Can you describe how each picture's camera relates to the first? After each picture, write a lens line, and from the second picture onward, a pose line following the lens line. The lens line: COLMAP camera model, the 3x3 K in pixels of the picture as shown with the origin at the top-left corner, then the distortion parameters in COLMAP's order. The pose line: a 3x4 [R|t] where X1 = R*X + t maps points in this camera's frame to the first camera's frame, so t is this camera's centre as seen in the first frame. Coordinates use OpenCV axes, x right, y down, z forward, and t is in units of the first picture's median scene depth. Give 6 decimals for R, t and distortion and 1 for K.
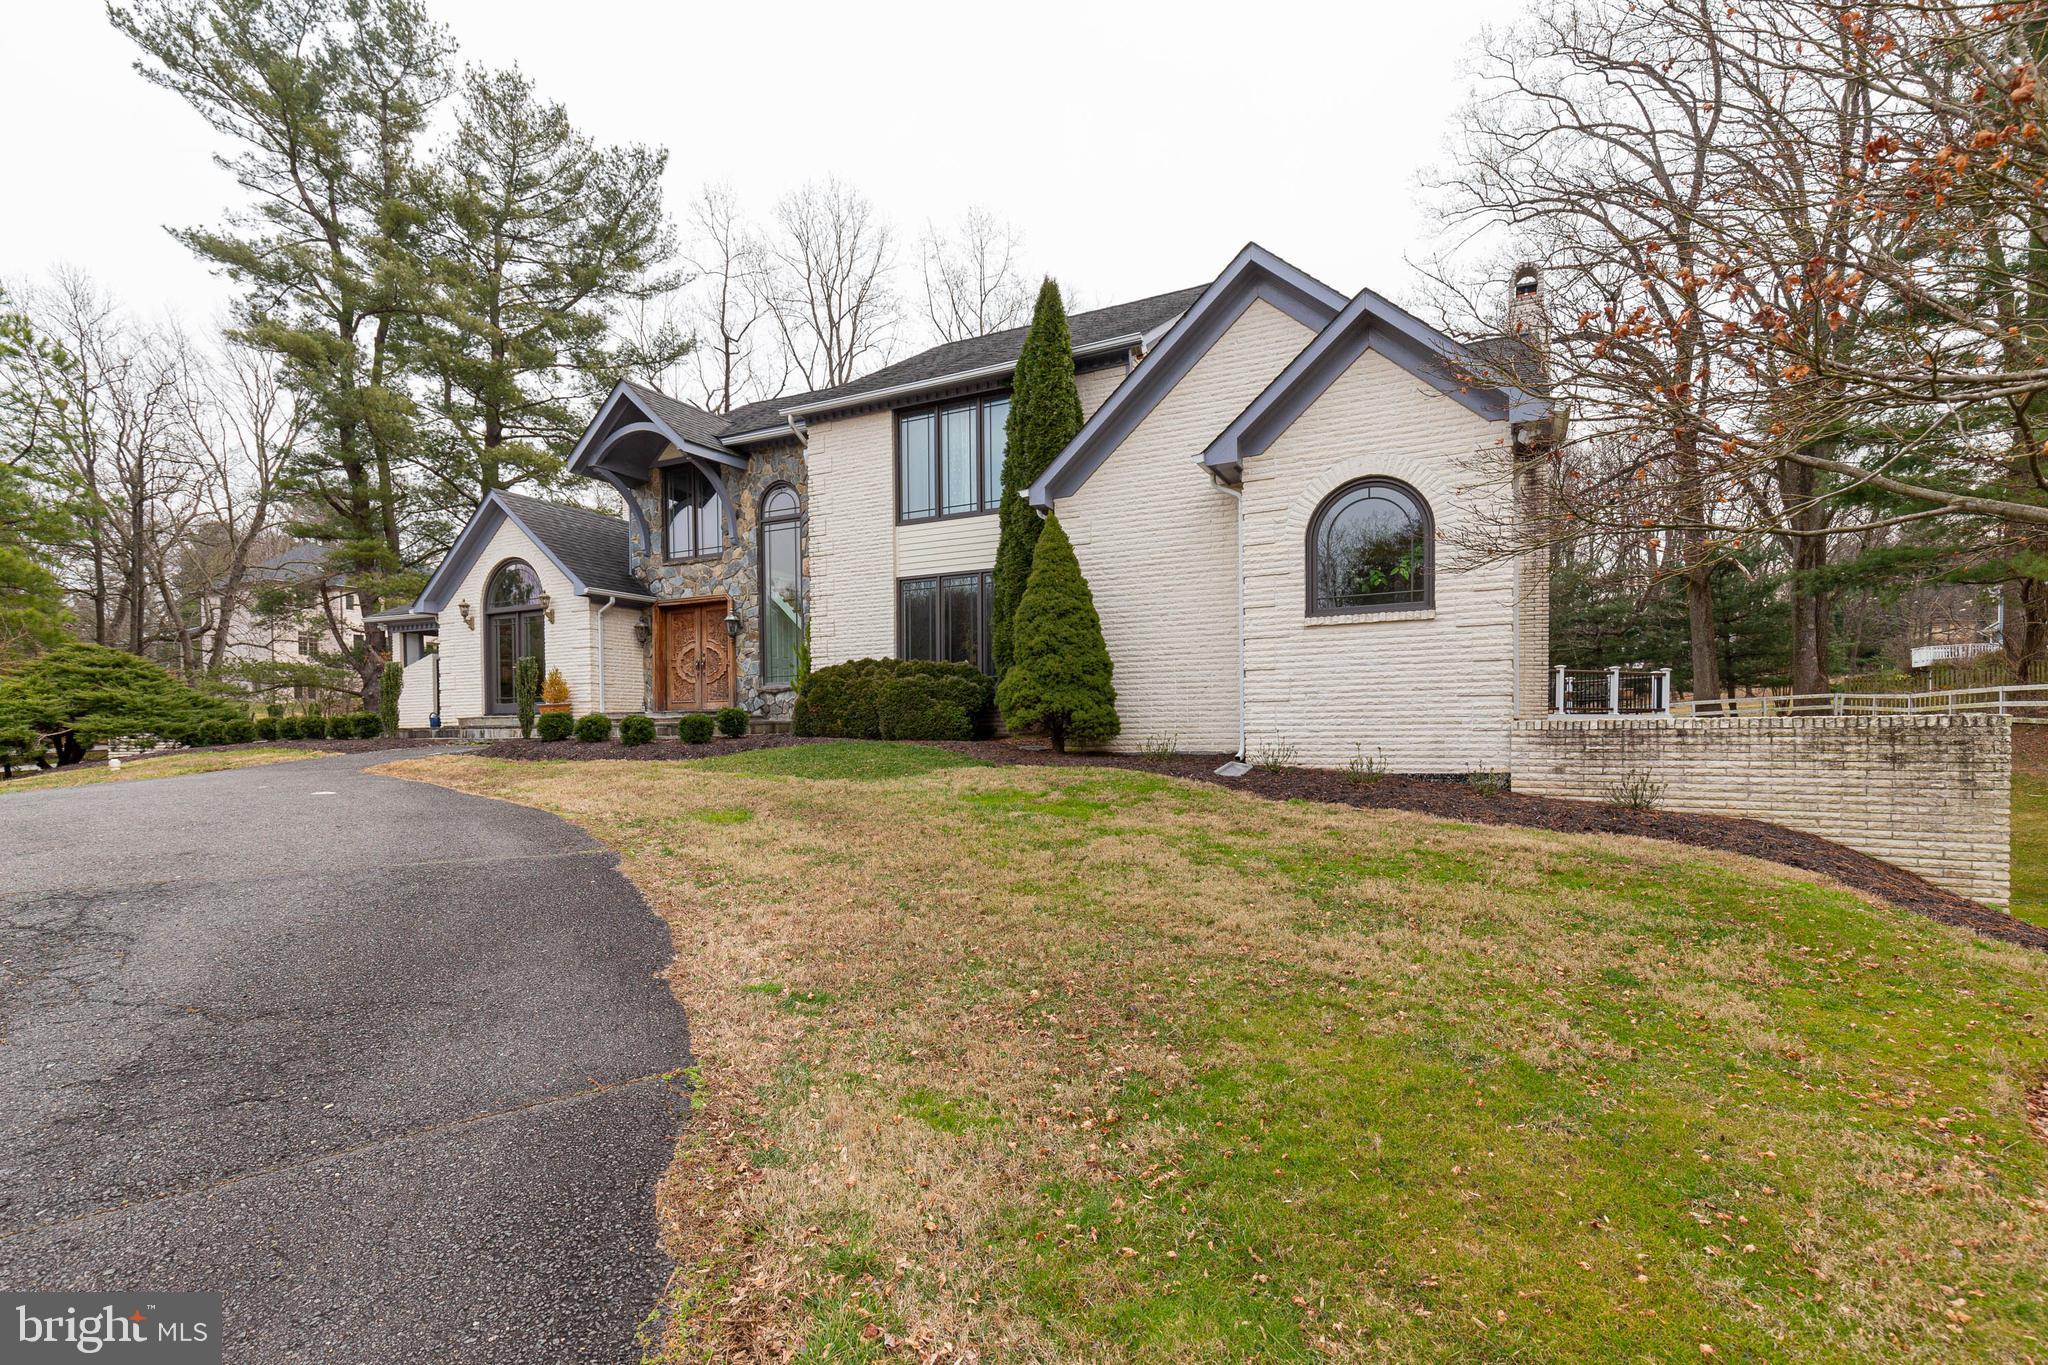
lens RADIAL K [[965.8, 0, 1026.3], [0, 965.8, 767.5], [0, 0, 1]] dist [0.011948, 0.000107]
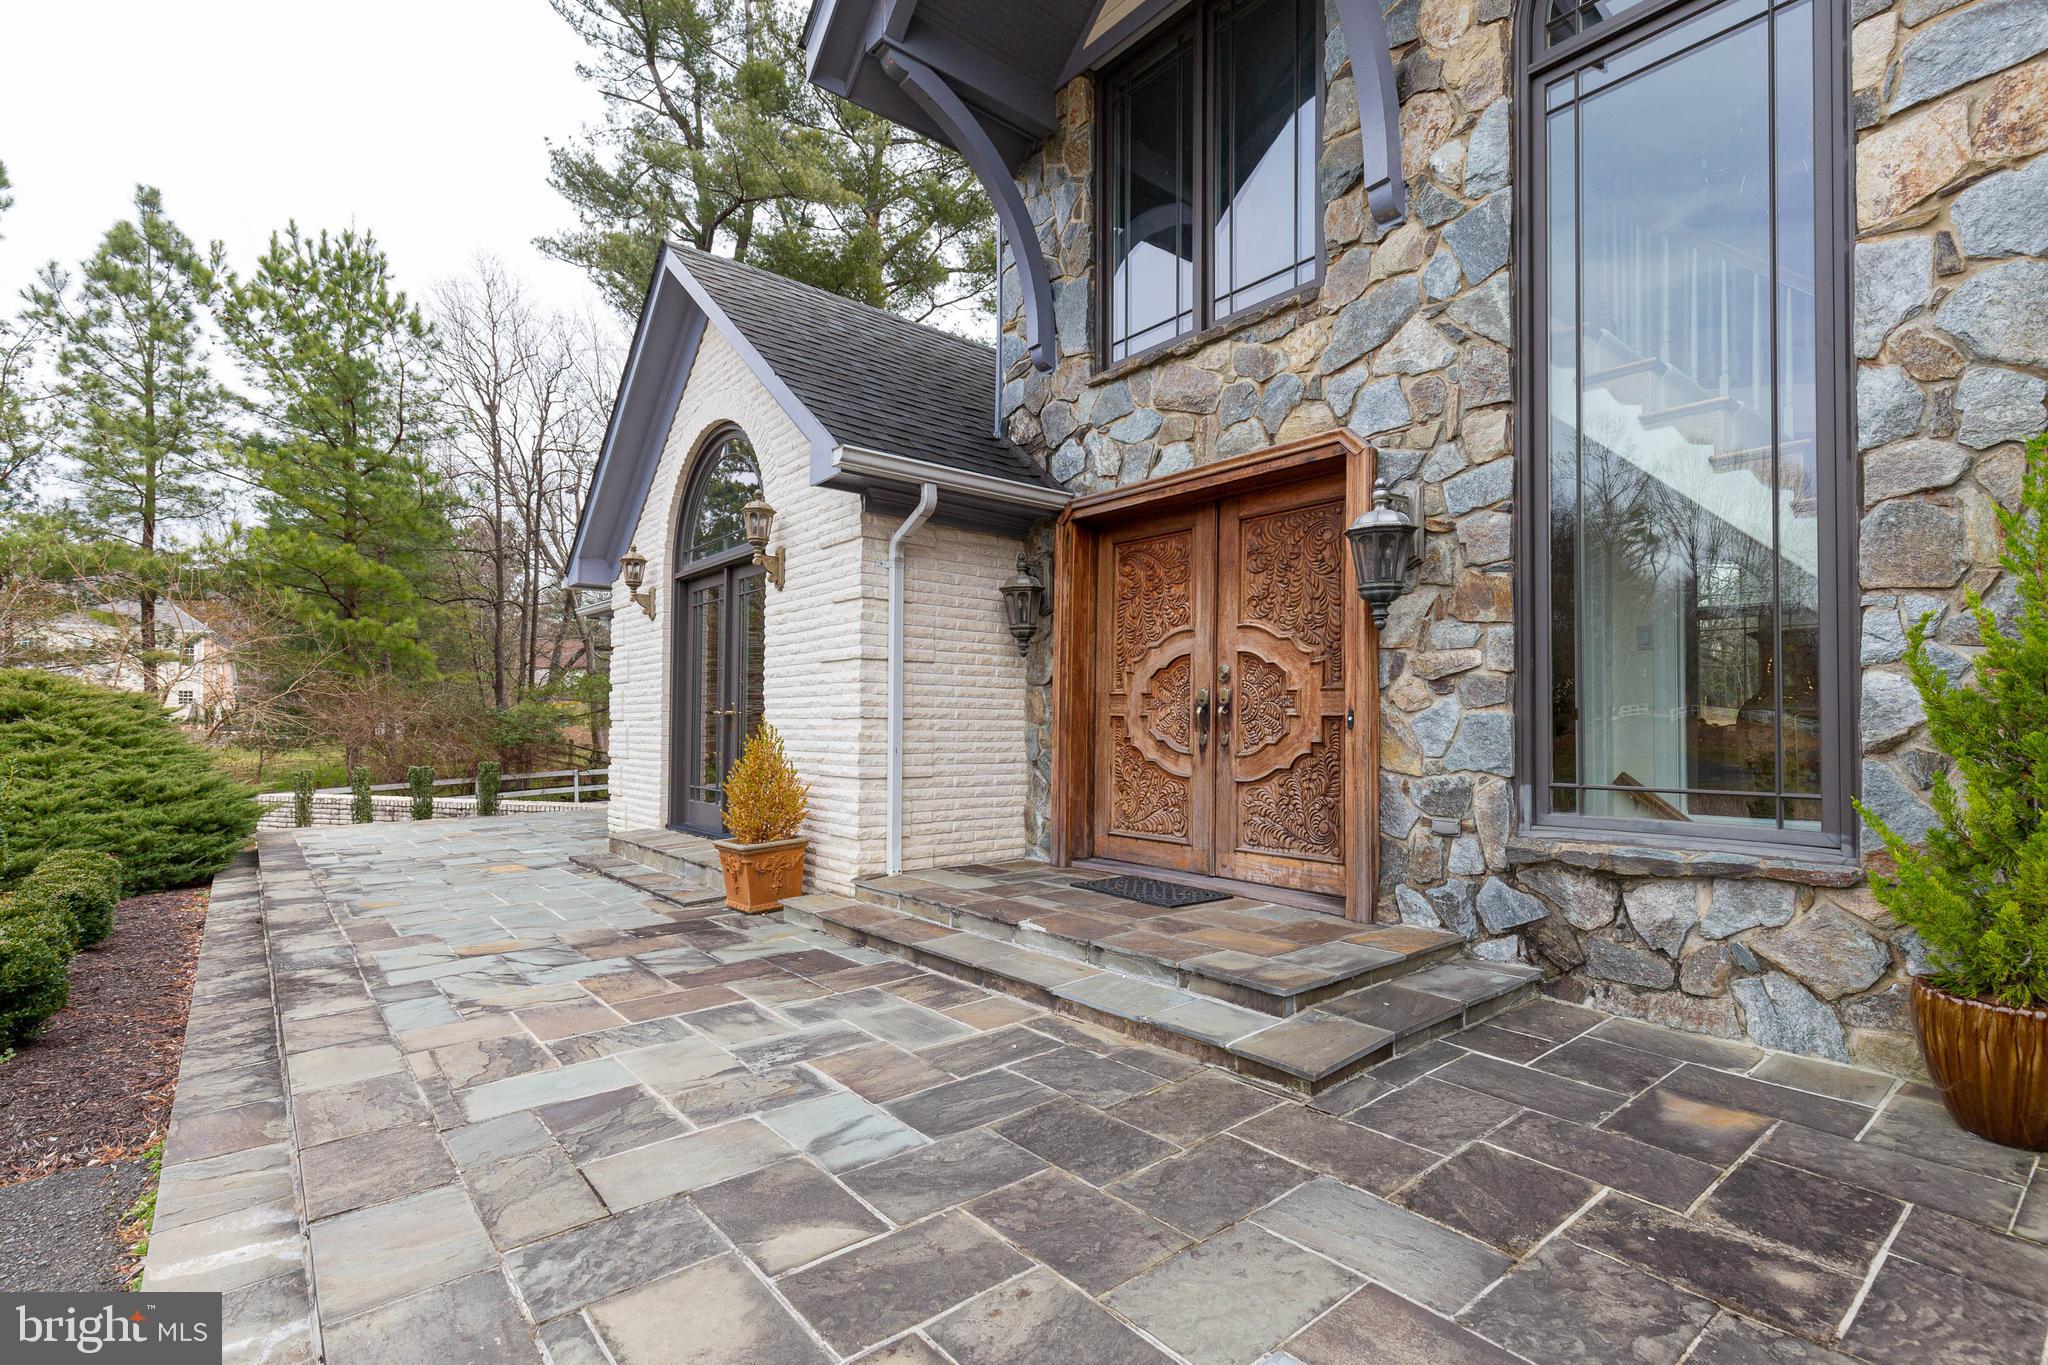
lens RADIAL K [[941.4, 0, 1024.3], [0, 941.4, 706.5], [0, 0, 1]] dist [0.000426, 0.000160]
pose [[0.921073, 0.003223, -0.389376, -0.293296], [-0.023645, 0.998583, -0.047665, -0.097964], [0.388670, 0.053110, 0.919845, 0.761003]]
